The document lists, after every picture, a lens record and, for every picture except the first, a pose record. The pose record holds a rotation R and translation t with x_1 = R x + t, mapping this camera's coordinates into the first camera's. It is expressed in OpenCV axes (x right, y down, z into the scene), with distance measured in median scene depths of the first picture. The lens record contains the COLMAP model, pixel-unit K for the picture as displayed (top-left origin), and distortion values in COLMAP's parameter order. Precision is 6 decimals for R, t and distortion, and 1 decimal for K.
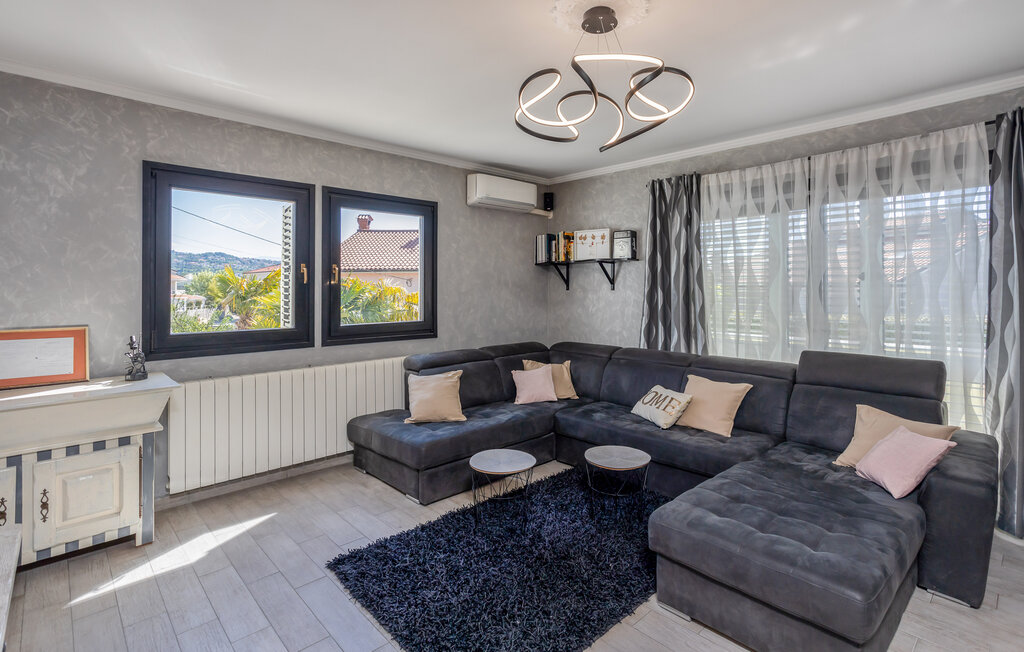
lens RADIAL K [[504.1, 0, 515.9], [0, 504.1, 276.6], [0, 0, 1]] dist [-0.001162, -0.000032]
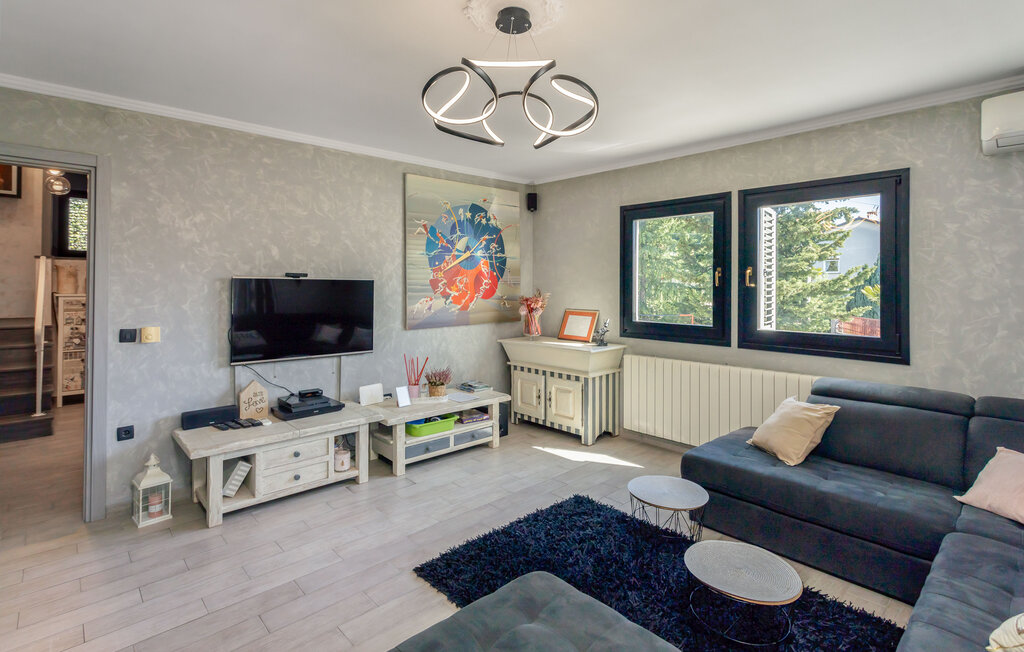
lens RADIAL K [[500.0, 0, 535.5], [0, 500.0, 285.9], [0, 0, 1]] dist [-0.001344, 0.000645]
pose [[0.006276, -0.004291, -0.999971, 0.636859], [0.009680, 0.999944, -0.004230, 0.013440], [0.999933, -0.009653, 0.006317, 0.593213]]
